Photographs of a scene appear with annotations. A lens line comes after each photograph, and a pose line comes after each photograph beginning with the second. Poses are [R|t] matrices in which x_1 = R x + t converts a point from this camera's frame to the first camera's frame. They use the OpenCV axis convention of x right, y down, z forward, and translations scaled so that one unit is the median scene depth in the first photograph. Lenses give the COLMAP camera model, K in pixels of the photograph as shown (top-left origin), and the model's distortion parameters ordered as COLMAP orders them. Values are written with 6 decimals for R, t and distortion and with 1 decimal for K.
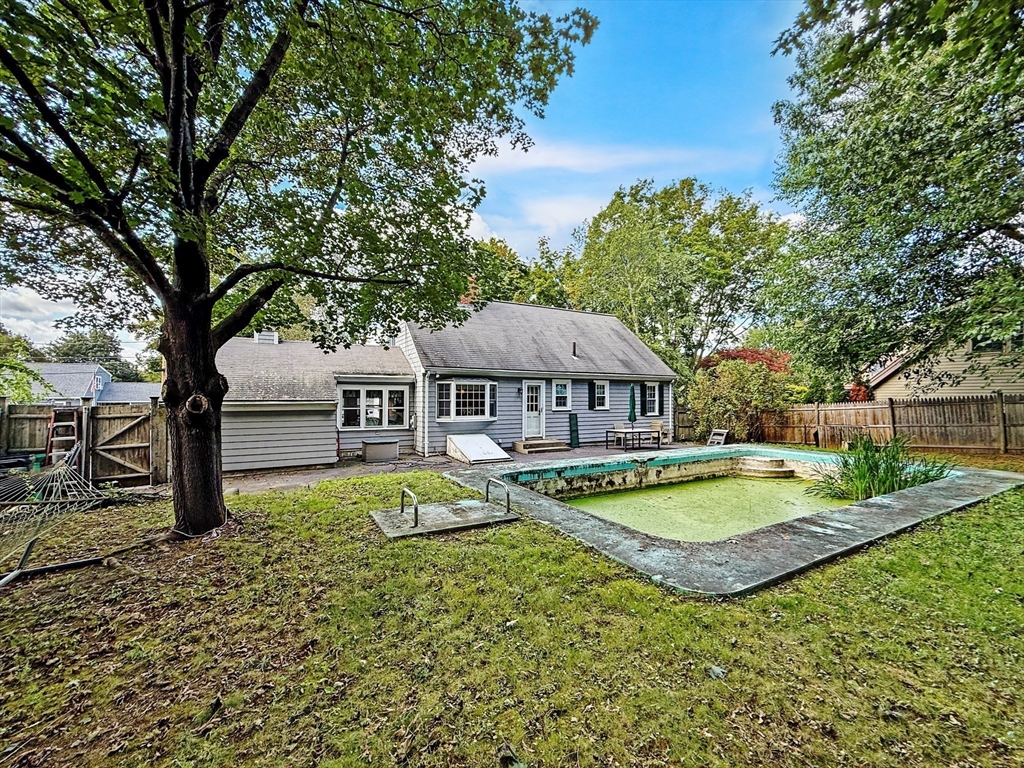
lens RADIAL K [[441.2, 0, 530.9], [0, 441.2, 370.1], [0, 0, 1]] dist [-0.001194, 0.000194]
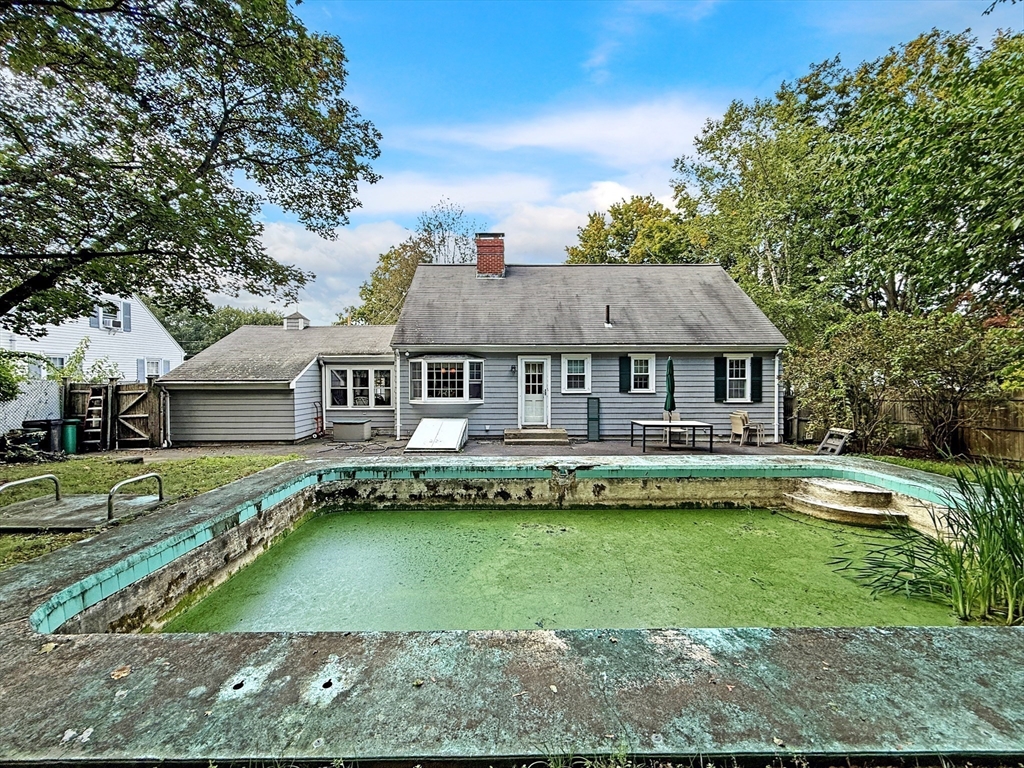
lens RADIAL K [[441.2, 0, 530.9], [0, 441.2, 370.1], [0, 0, 1]] dist [-0.001194, 0.000194]
pose [[0.855531, -0.011740, -0.517618, 0.481399], [0.034903, 0.998776, 0.035037, 0.023380], [0.516574, -0.048042, 0.854894, 0.338290]]
